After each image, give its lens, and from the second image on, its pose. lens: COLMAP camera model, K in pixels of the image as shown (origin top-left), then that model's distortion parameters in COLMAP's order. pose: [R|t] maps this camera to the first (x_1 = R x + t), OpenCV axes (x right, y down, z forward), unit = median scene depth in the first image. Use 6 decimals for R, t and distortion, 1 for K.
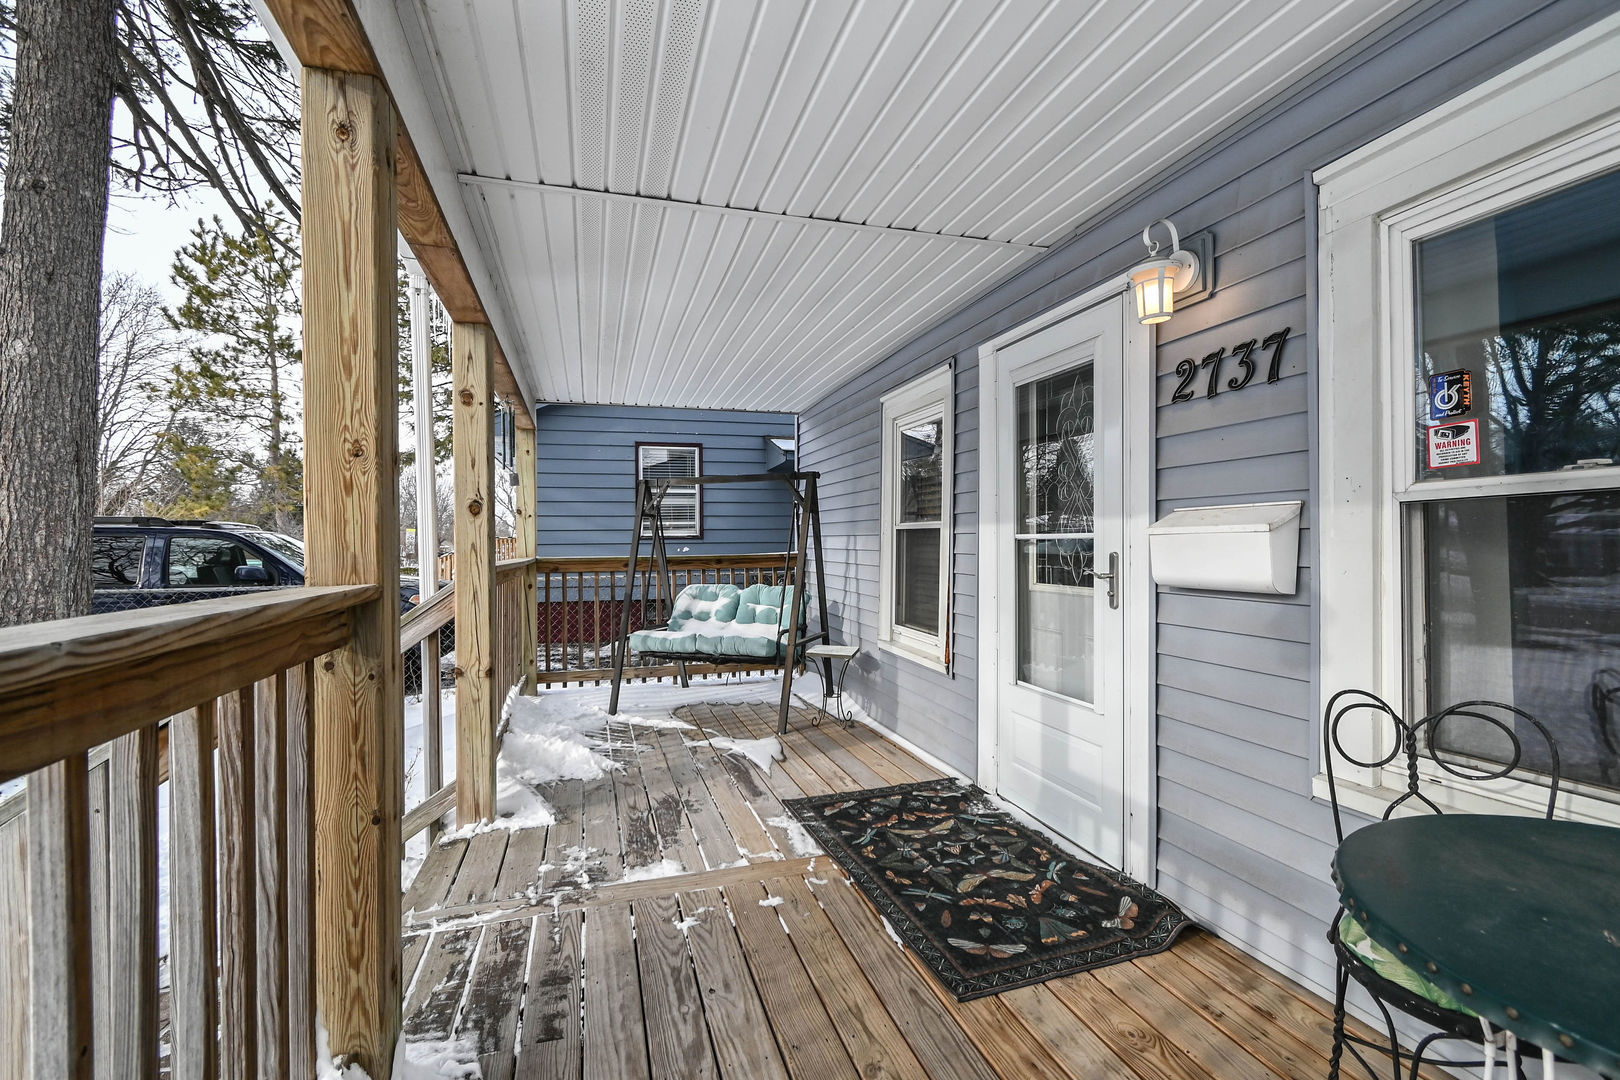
lens RADIAL K [[713.0, 0, 805.5], [0, 713.0, 548.4], [0, 0, 1]] dist [0.008405, -0.004405]
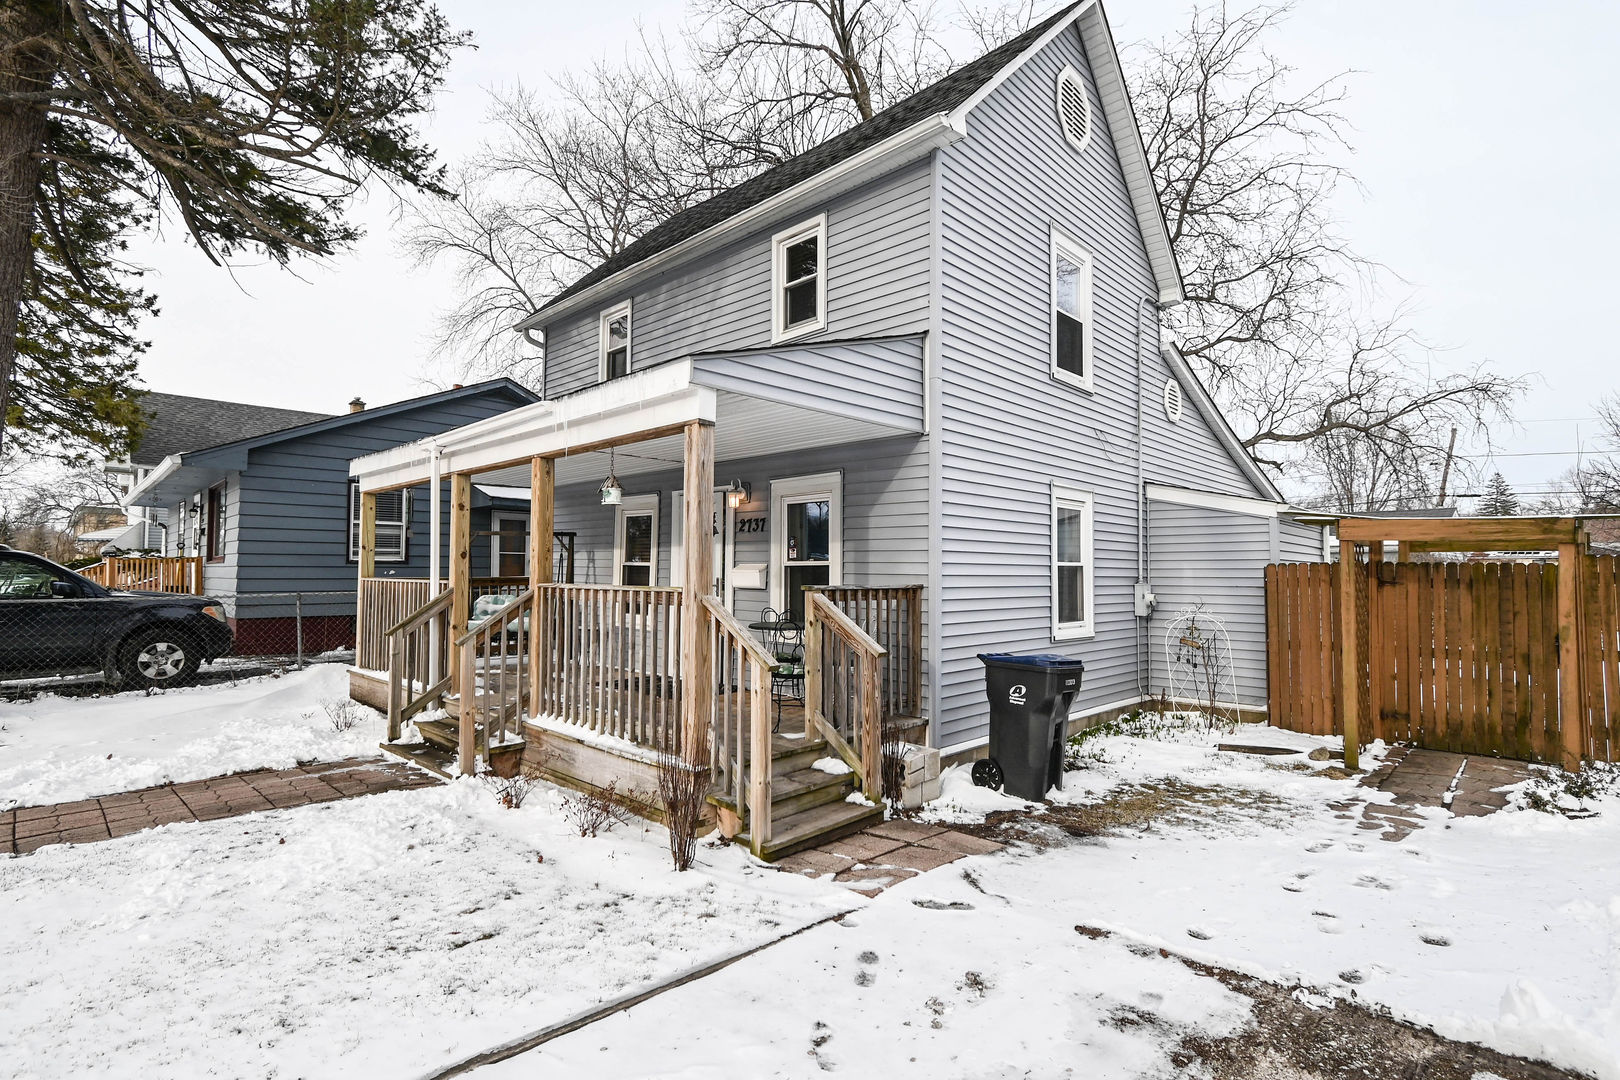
lens RADIAL K [[775.9, 0, 810.6], [0, 775.9, 545.4], [0, 0, 1]] dist [0.000408, 0.000056]
pose [[0.873649, 0.028975, 0.485693, -0.914910], [-0.012224, 0.999217, -0.037622, -0.011687], [-0.486403, 0.026932, 0.873319, -2.240196]]
